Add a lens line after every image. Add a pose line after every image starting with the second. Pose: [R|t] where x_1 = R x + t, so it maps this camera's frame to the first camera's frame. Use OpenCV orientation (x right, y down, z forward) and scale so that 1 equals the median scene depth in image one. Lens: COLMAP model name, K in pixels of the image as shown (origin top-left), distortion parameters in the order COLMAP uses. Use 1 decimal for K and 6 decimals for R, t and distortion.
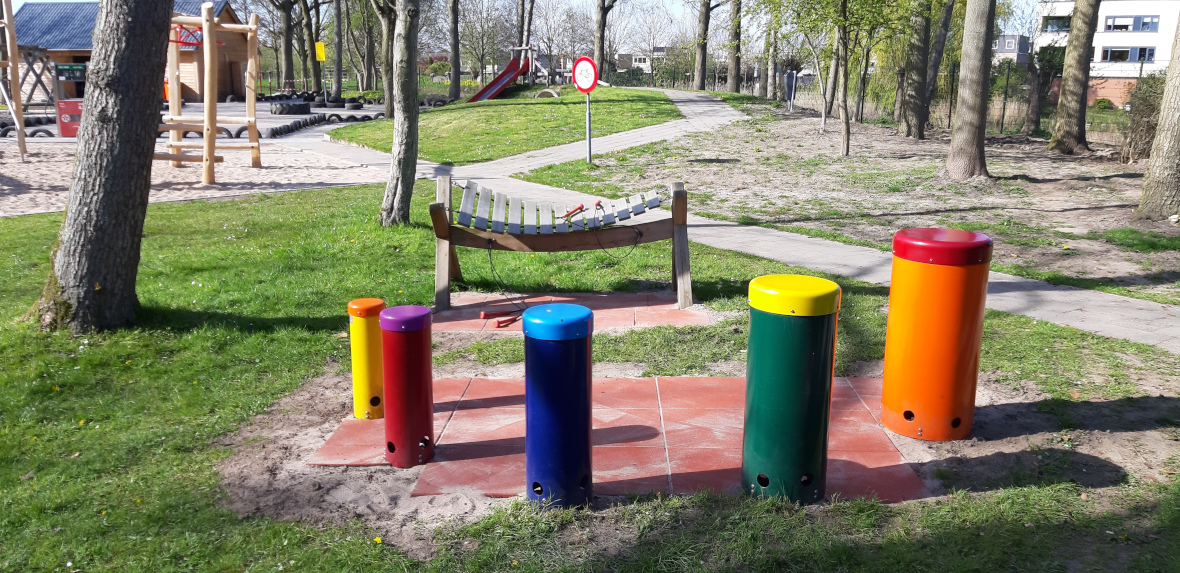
lens RADIAL K [[929.6, 0, 590.0], [0, 929.6, 286.5], [0, 0, 1]] dist [0.083945, -0.158143]
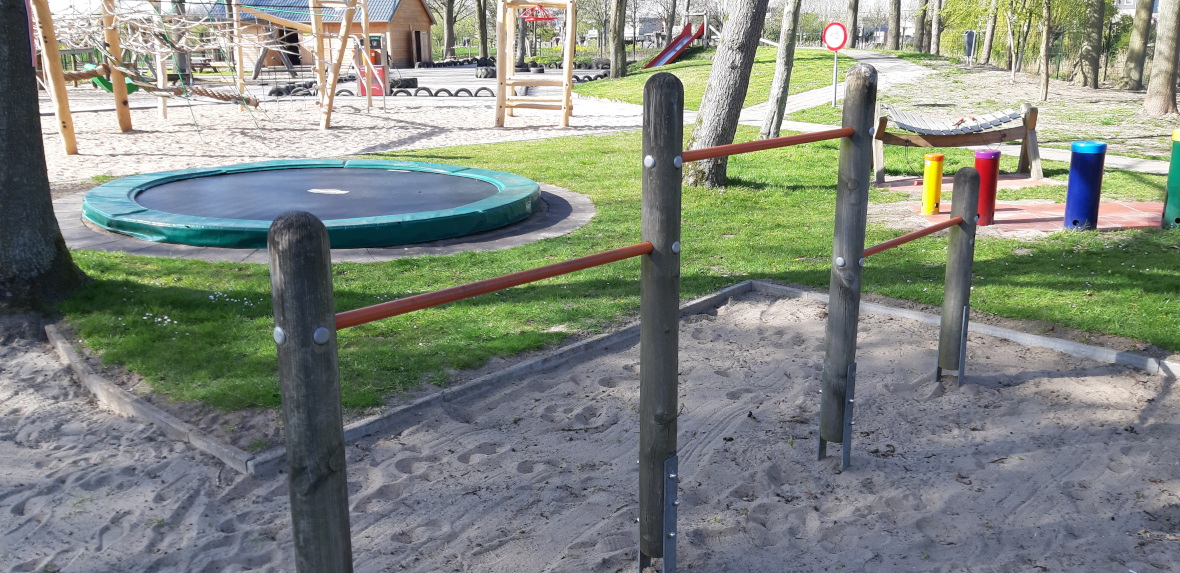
lens RADIAL K [[929.6, 0, 590.0], [0, 929.6, 286.5], [0, 0, 1]] dist [0.083945, -0.158143]
pose [[0.995598, 0.006884, -0.093477, -0.244938], [-0.003432, 0.999308, 0.037042, 0.070815], [0.093667, -0.036558, 0.994932, -0.331267]]
